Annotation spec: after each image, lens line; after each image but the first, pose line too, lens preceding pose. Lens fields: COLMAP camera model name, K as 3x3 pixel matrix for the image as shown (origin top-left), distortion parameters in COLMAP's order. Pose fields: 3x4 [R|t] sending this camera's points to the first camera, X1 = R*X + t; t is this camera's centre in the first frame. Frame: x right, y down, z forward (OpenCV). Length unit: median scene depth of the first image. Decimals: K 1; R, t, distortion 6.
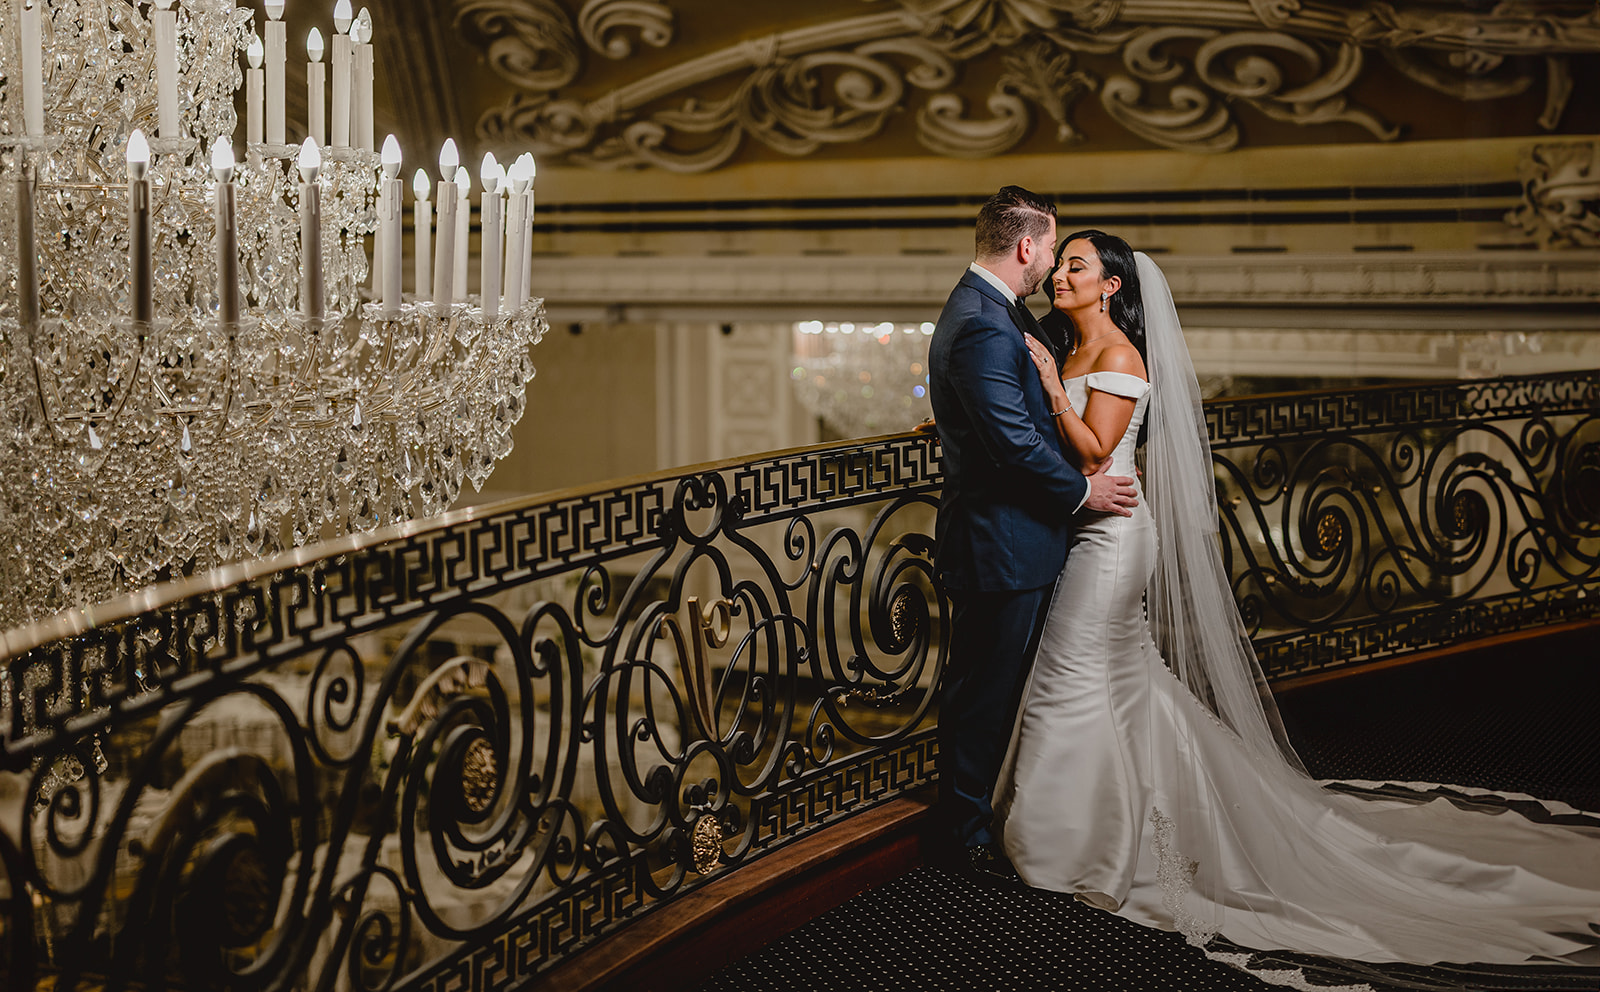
lens RADIAL K [[2368.5, 0, 800.0], [0, 2368.5, 496.0], [0, 0, 1]] dist [-0.020043, -0.029861]
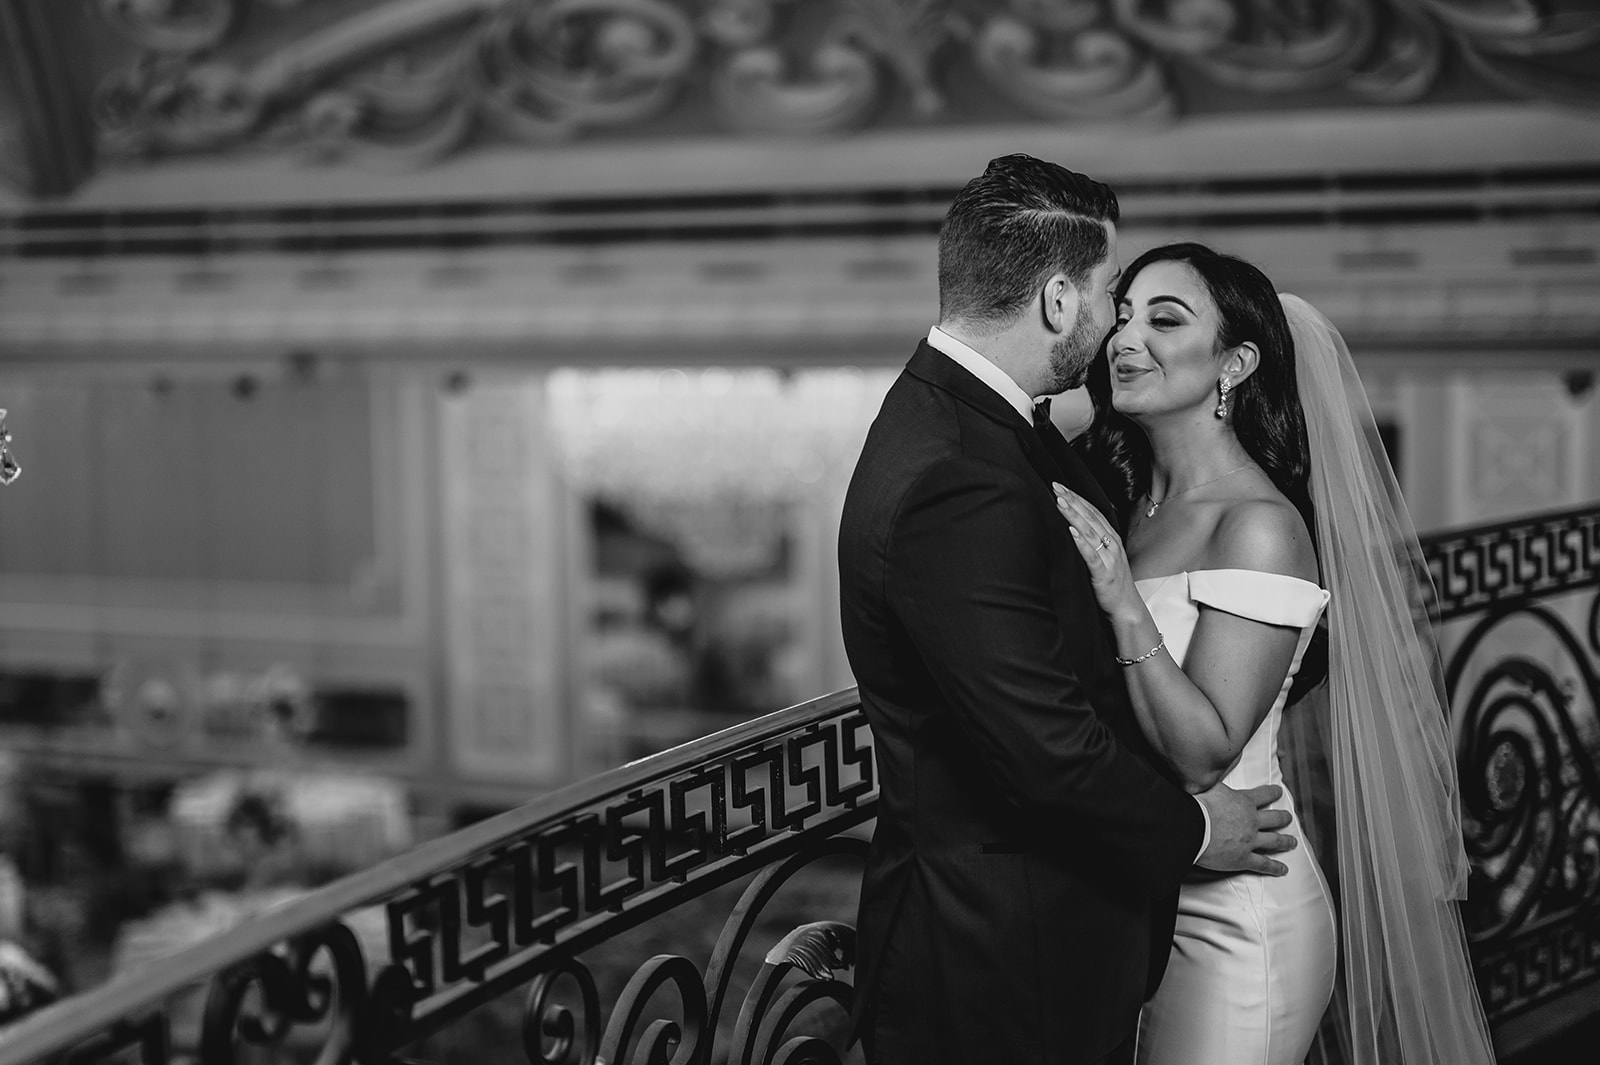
lens RADIAL K [[2315.6, 0, 800.0], [0, 2315.6, 532.5], [0, 0, 1]] dist [-0.003884, 0.016607]
pose [[0.995094, -0.022859, 0.096261, 0.004224], [0.021556, 0.999662, 0.014554, -0.036855], [-0.096561, -0.012408, 0.995250, 0.322366]]
